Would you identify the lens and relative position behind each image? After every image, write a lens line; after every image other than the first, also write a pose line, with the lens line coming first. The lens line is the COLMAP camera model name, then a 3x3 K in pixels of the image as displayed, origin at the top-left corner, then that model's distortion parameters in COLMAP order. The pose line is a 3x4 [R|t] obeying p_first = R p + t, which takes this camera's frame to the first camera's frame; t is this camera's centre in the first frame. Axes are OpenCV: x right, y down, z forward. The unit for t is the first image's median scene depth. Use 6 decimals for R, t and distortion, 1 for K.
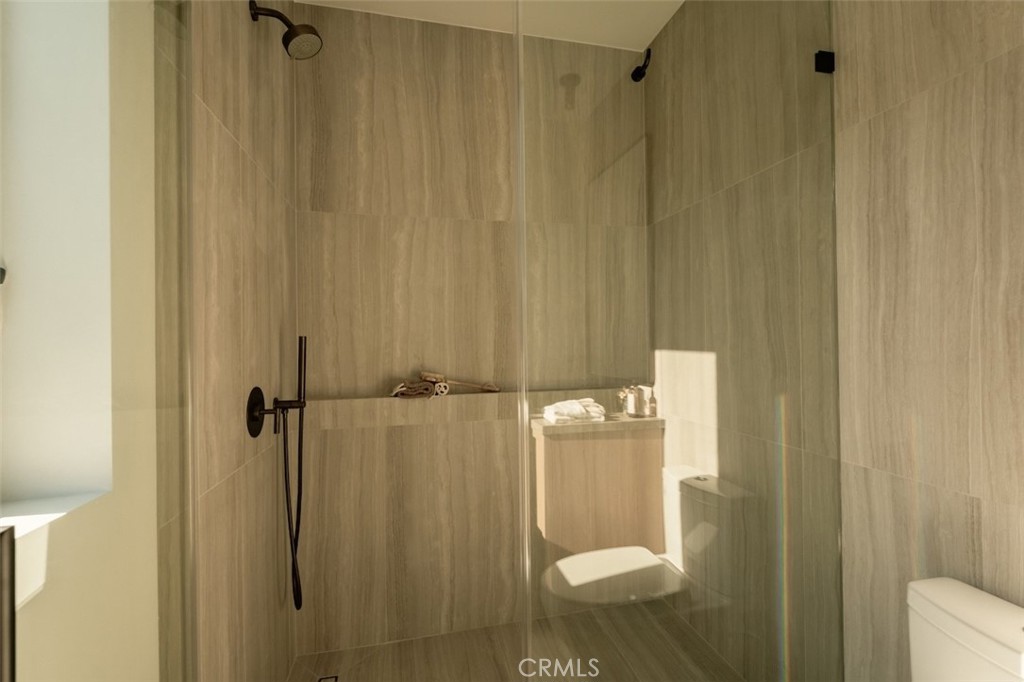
lens RADIAL K [[467.9, 0, 514.1], [0, 467.9, 343.2], [0, 0, 1]] dist [-0.002584, -0.001746]
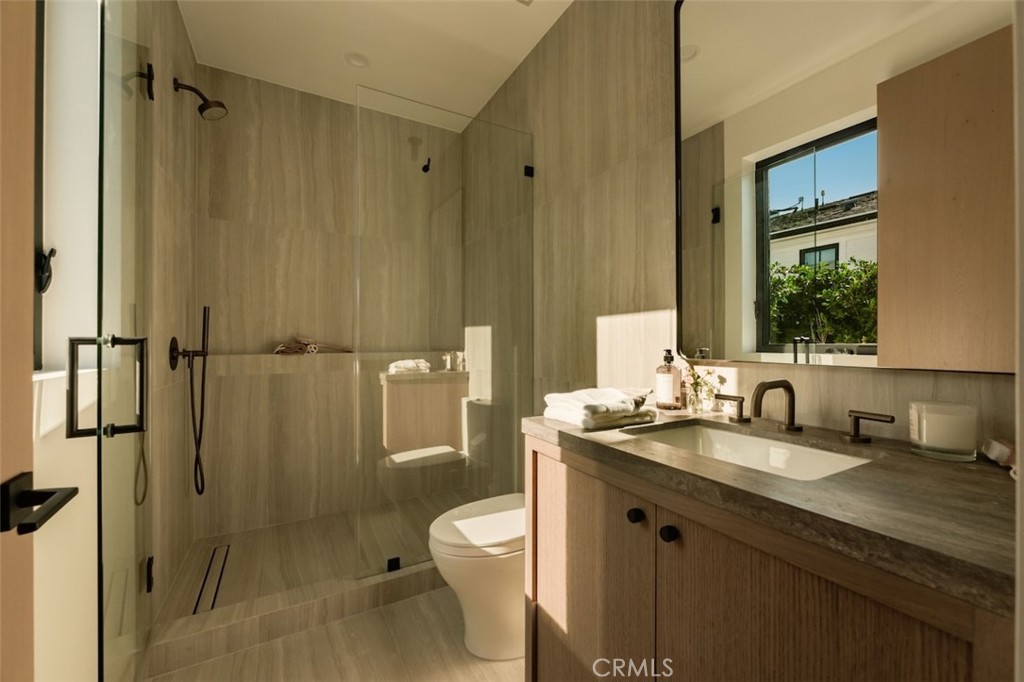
lens RADIAL K [[404.2, 0, 510.4], [0, 404.2, 338.3], [0, 0, 1]] dist [-0.005889, 0.000485]
pose [[0.958711, 0.011587, 0.284147, 0.077230], [-0.010494, 0.999931, -0.005368, 0.064757], [-0.284190, 0.002165, 0.958766, -0.371149]]
